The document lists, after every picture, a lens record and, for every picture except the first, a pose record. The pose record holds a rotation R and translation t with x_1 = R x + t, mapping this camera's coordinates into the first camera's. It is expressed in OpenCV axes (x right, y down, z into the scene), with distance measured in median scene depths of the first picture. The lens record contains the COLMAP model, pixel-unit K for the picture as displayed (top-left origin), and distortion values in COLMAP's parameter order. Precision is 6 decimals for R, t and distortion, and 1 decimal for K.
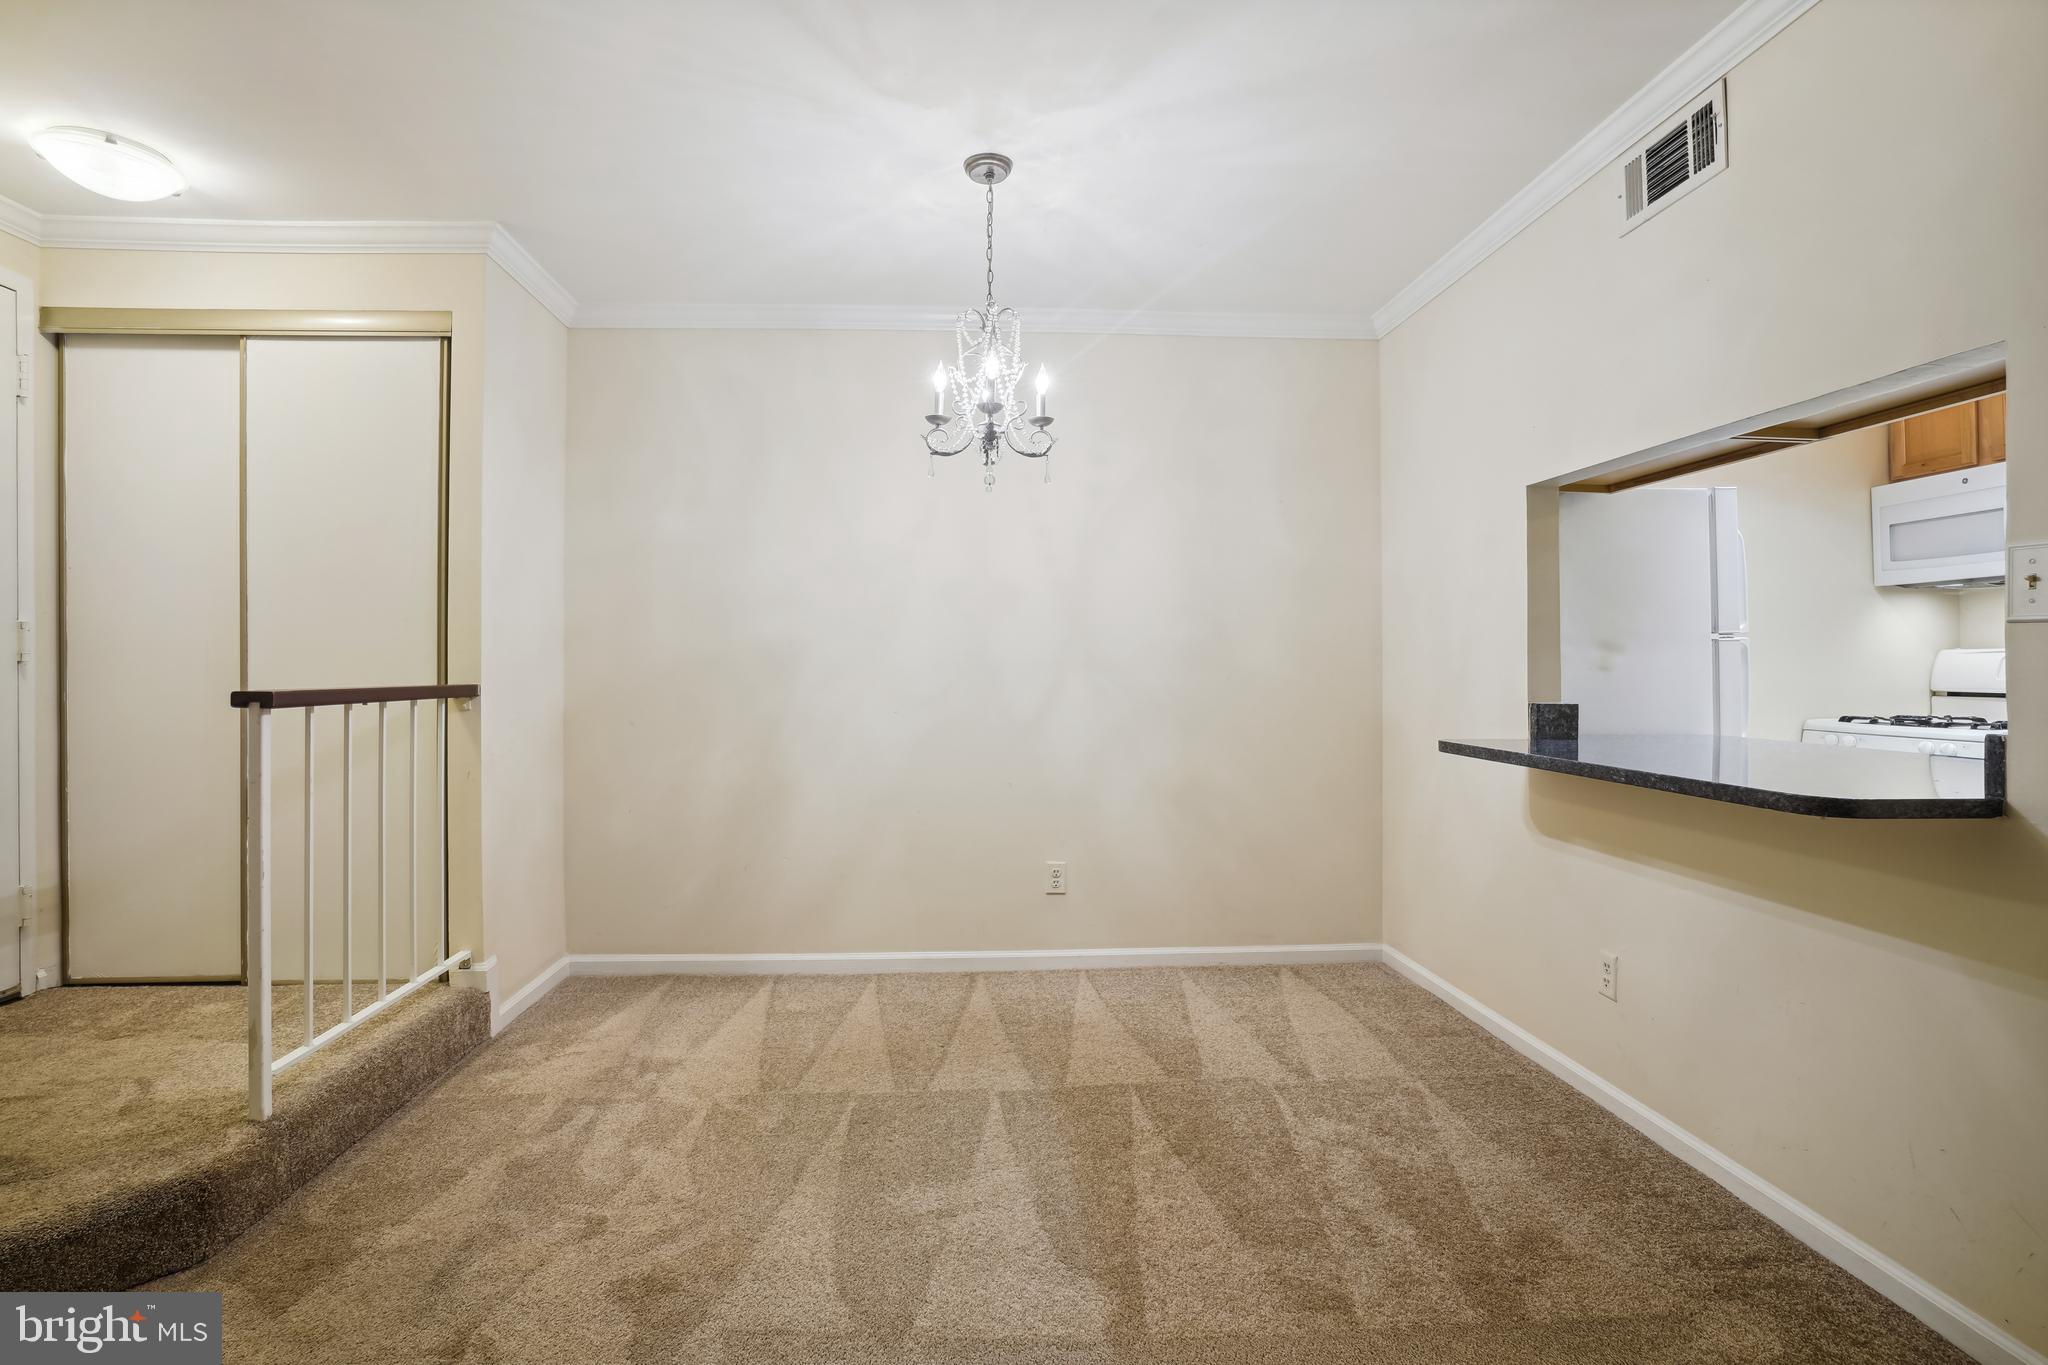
lens RADIAL K [[1024.8, 0, 1009.3], [0, 1024.8, 665.9], [0, 0, 1]] dist [-0.056357, 0.030854]
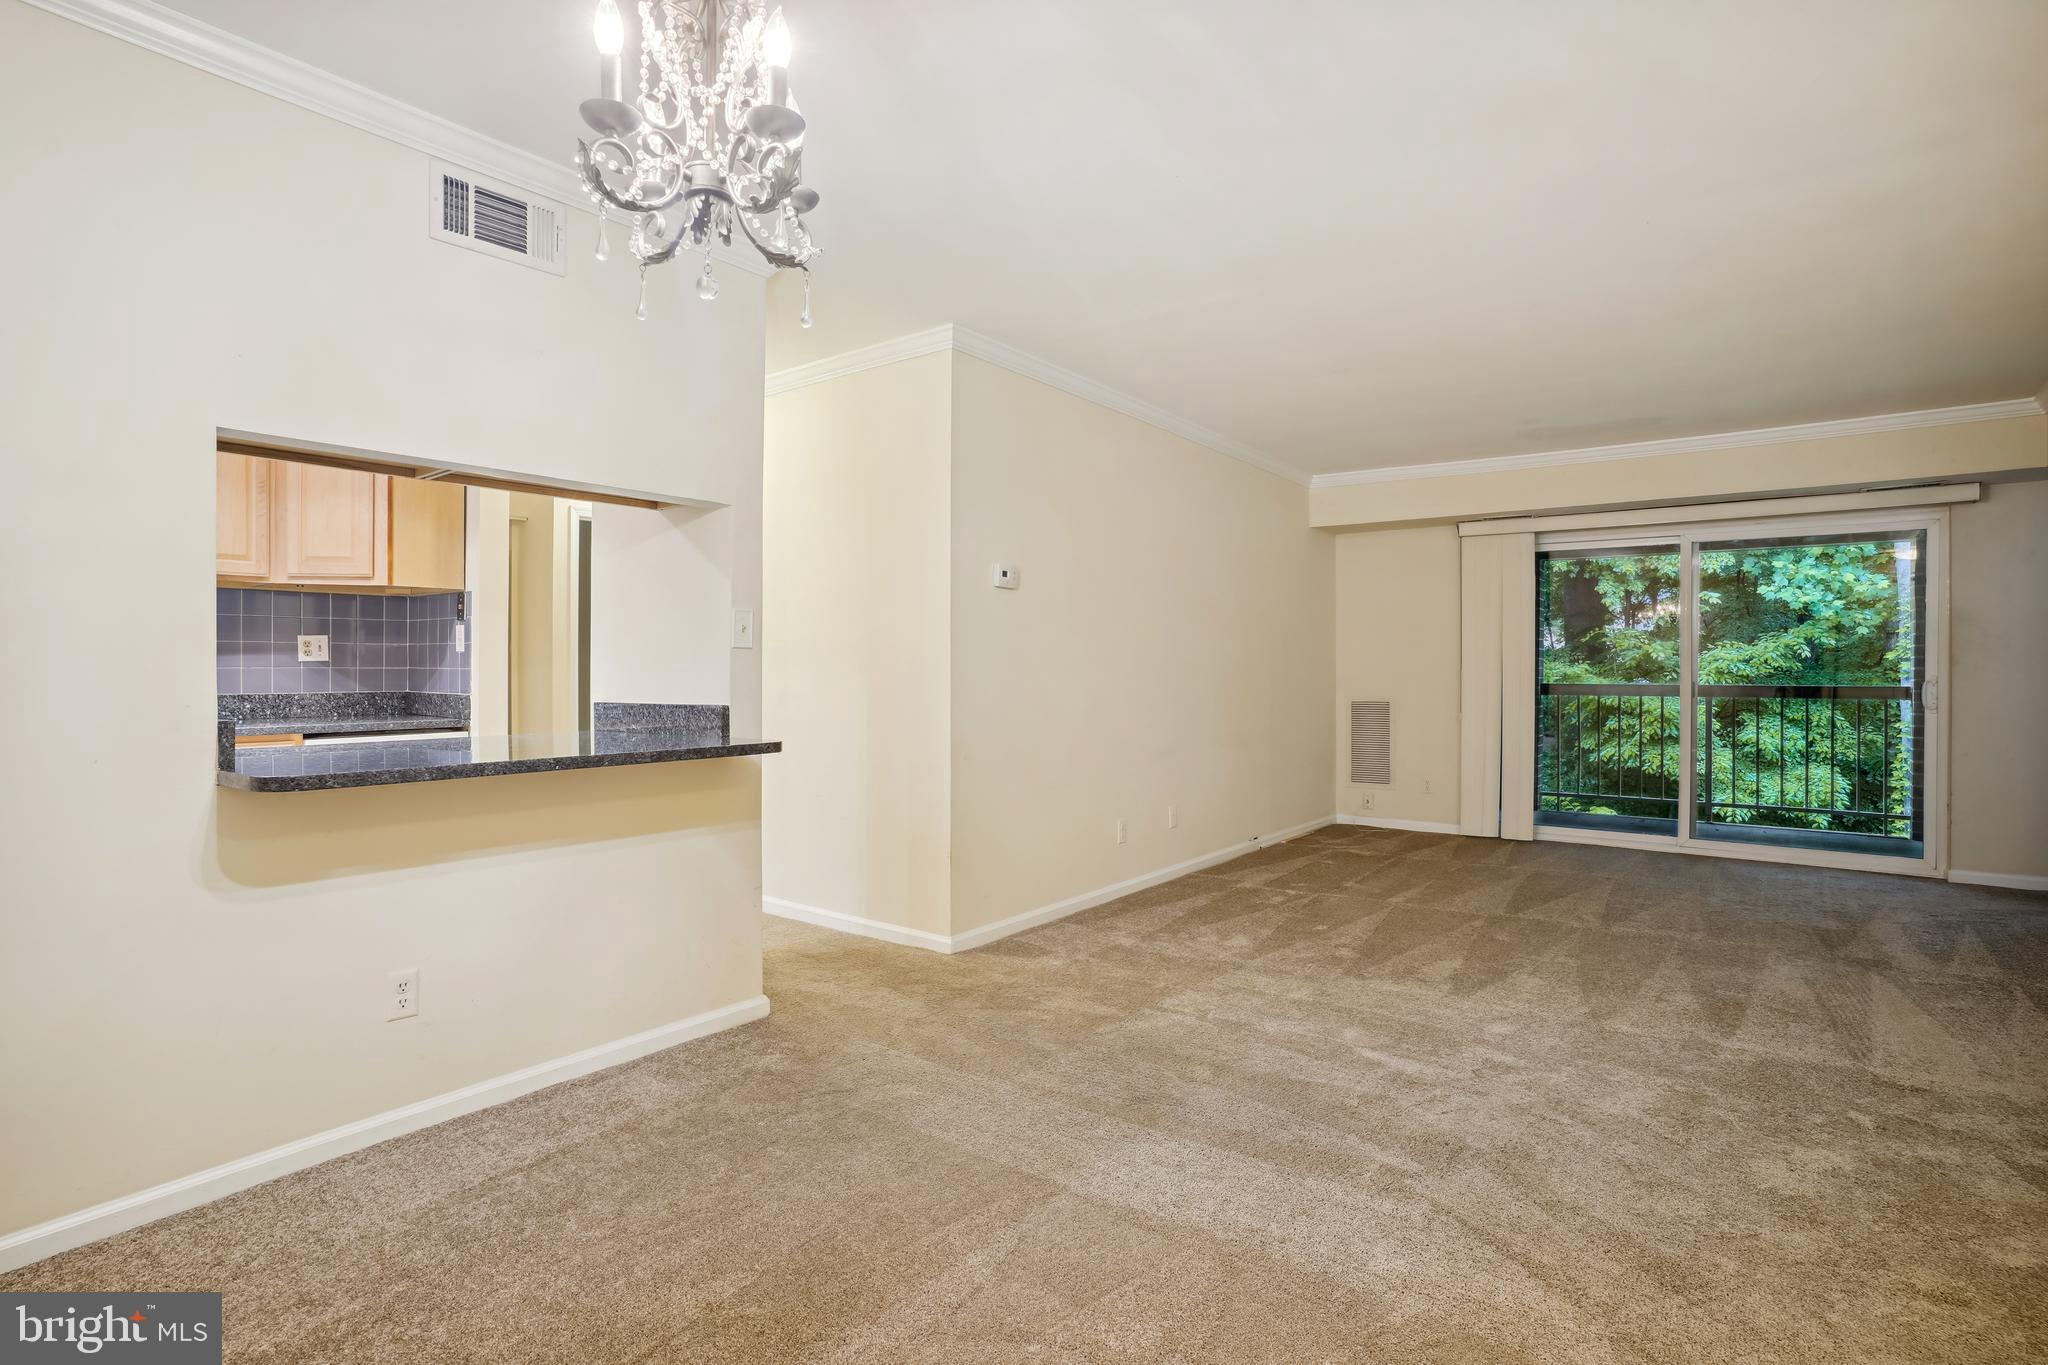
lens RADIAL K [[1024.8, 0, 1017.8], [0, 1024.8, 679.0], [0, 0, 1]] dist [-0.056357, 0.030854]
pose [[-0.763630, -0.006431, 0.645623, -0.399503], [-0.002403, 0.999972, 0.007118, -0.000180], [-0.645650, 0.003884, -0.763623, 1.166231]]
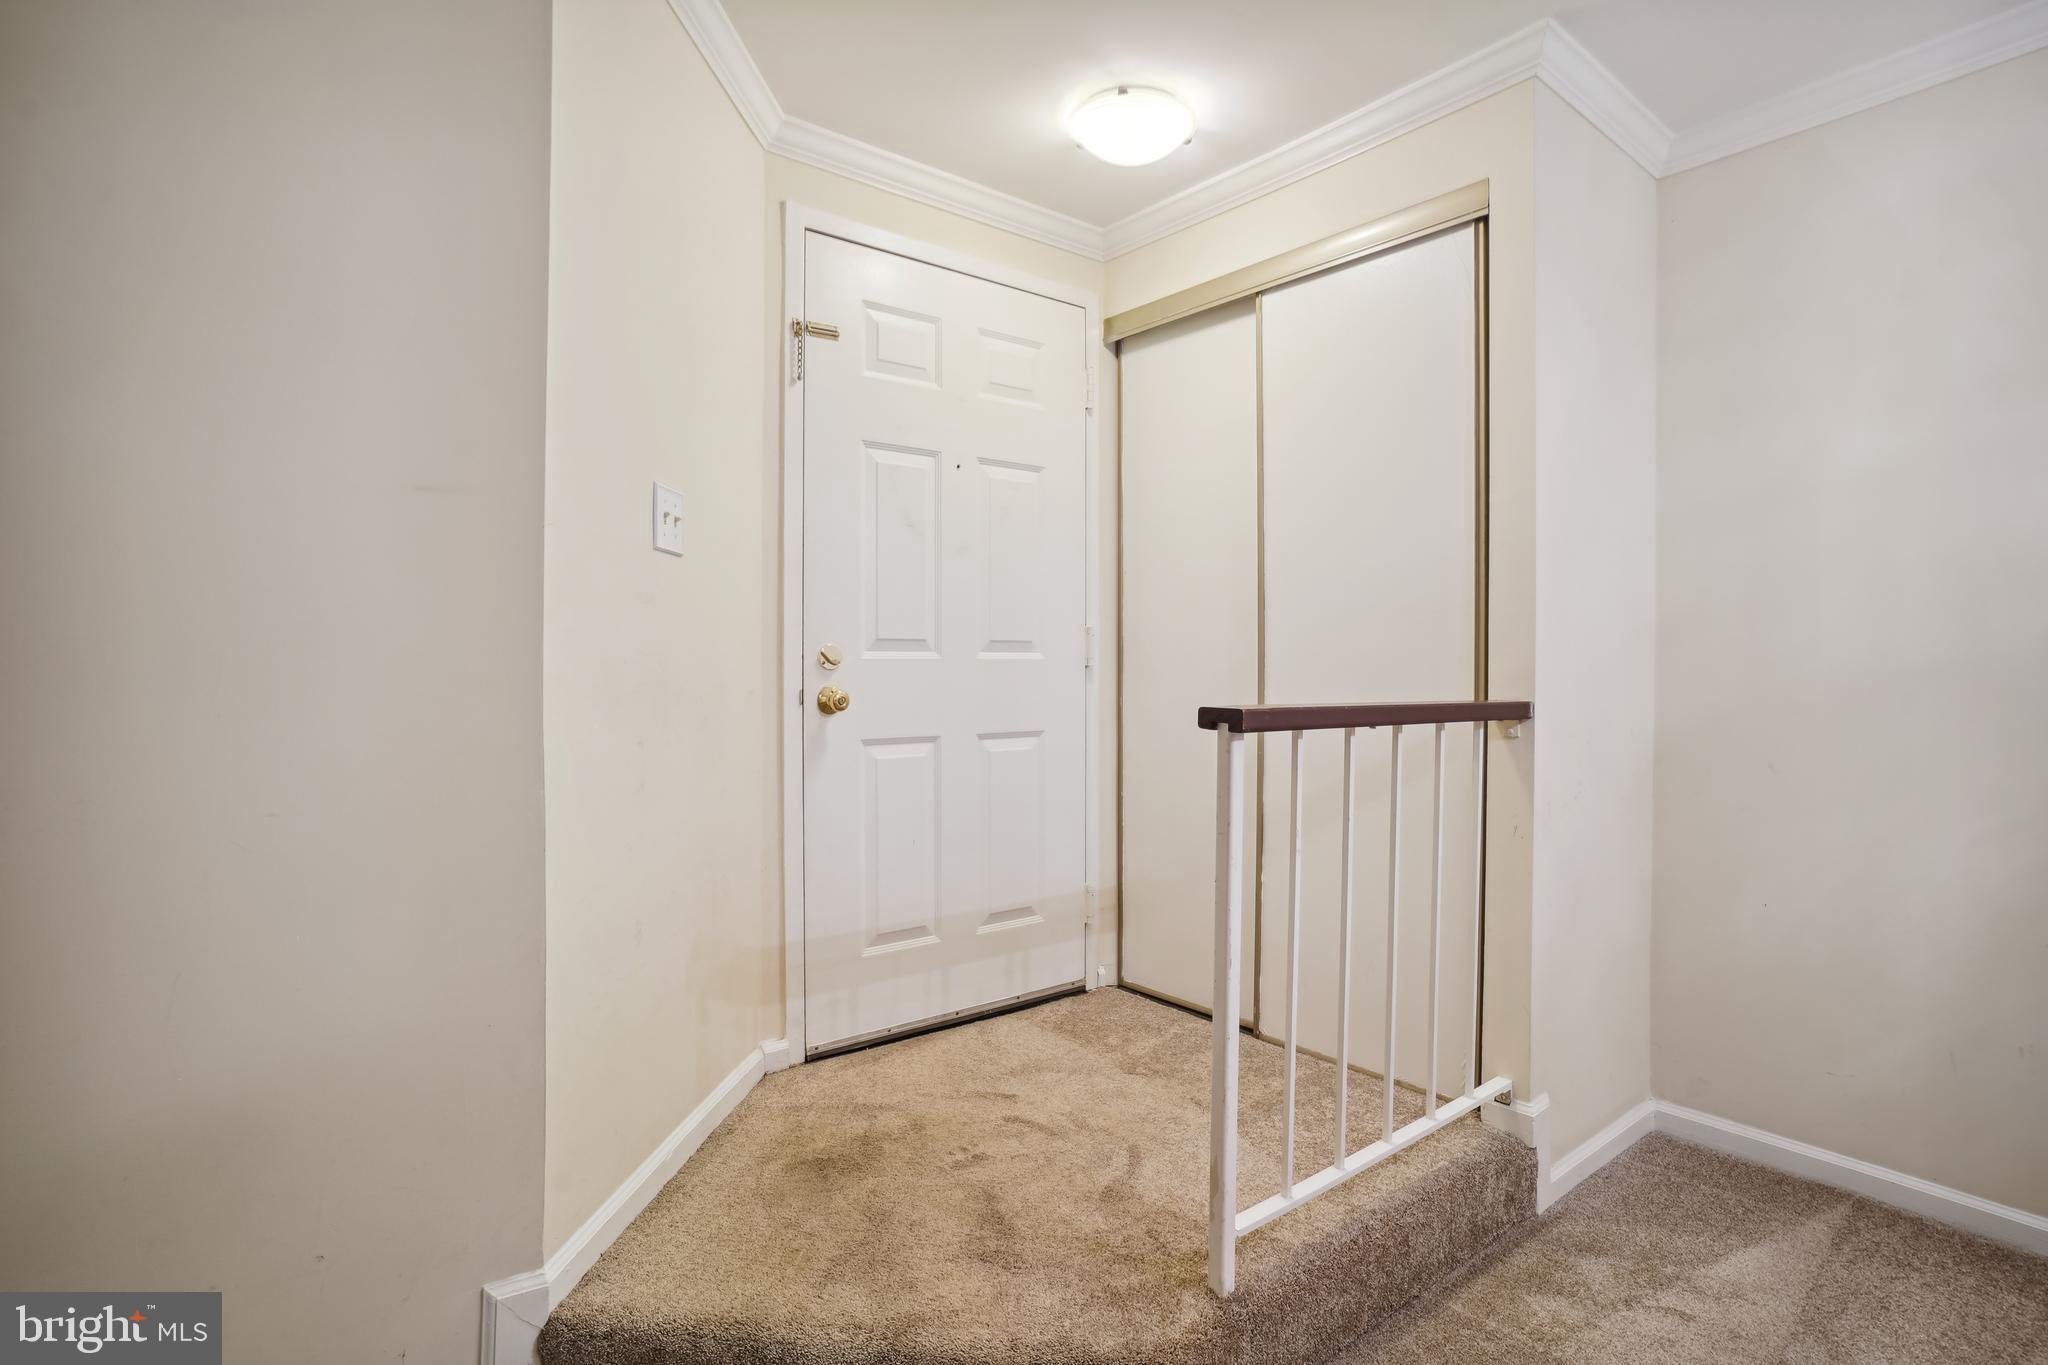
lens RADIAL K [[1024.8, 0, 1008.2], [0, 1024.8, 671.3], [0, 0, 1]] dist [-0.056357, 0.030854]
pose [[0.574953, 0.005311, -0.818169, -0.171655], [-0.005728, 0.999981, 0.002466, -0.001778], [0.818167, 0.003269, 0.574972, 0.322585]]
